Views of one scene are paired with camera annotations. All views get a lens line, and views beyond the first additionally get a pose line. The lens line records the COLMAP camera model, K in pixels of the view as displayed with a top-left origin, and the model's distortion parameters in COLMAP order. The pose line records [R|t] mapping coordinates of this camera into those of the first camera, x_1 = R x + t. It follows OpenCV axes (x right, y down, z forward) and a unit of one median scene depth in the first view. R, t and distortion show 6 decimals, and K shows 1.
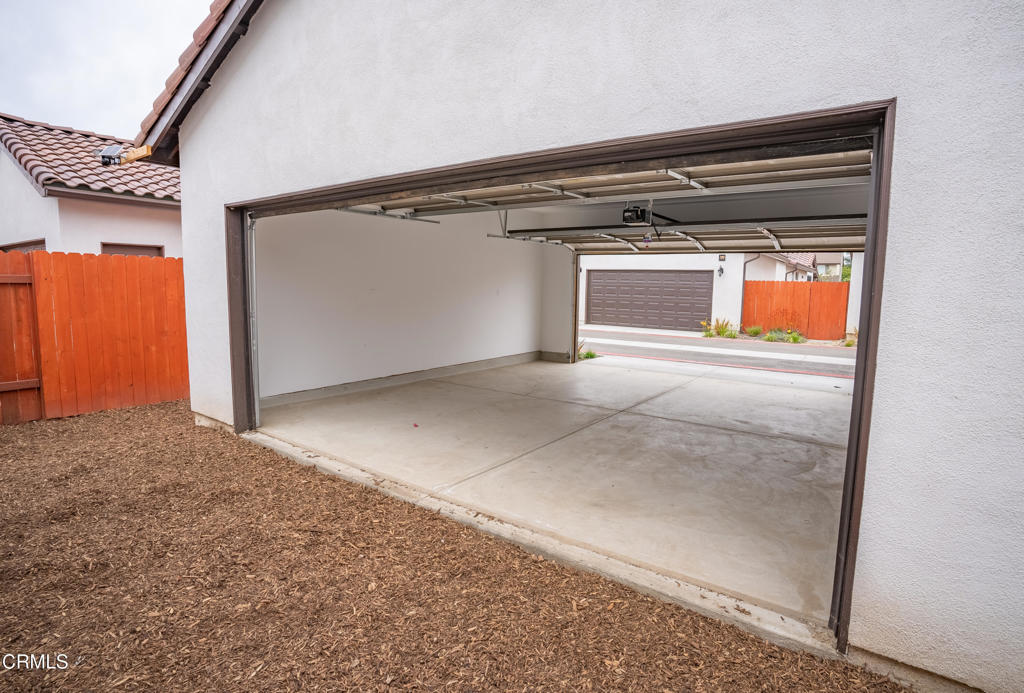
lens RADIAL K [[516.1, 0, 512.9], [0, 516.1, 336.1], [0, 0, 1]] dist [-0.065383, 0.028860]
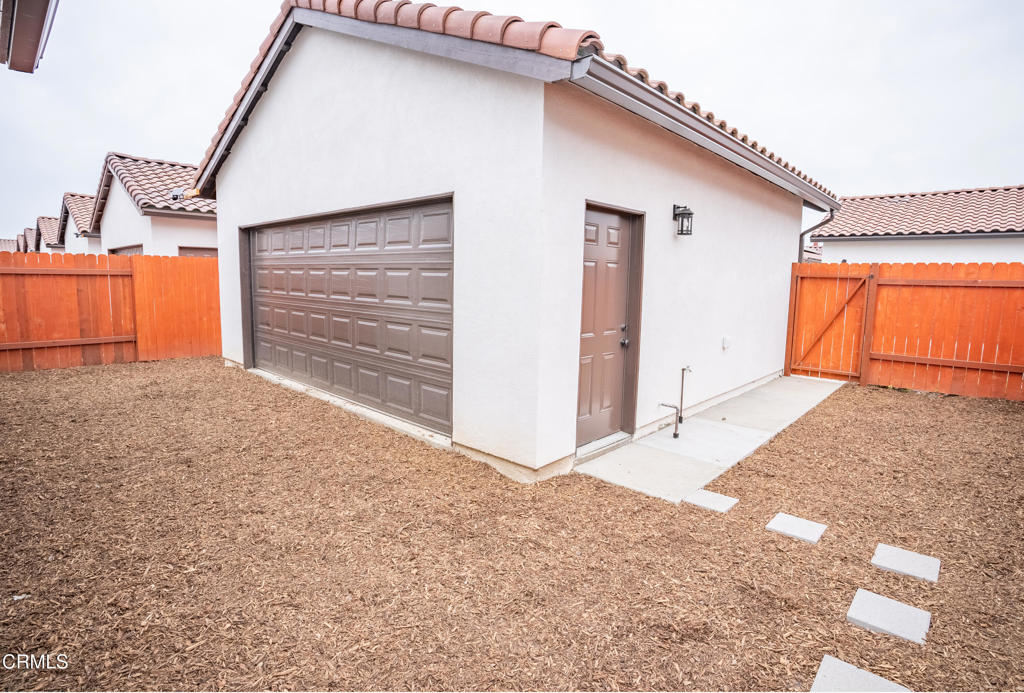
lens RADIAL K [[516.1, 0, 512.9], [0, 516.1, 336.1], [0, 0, 1]] dist [-0.065383, 0.028860]
pose [[0.991628, 0.019298, -0.127674, 0.442971], [-0.018123, 0.999782, 0.010357, 0.049810], [0.127846, -0.007956, 0.991762, -0.429575]]
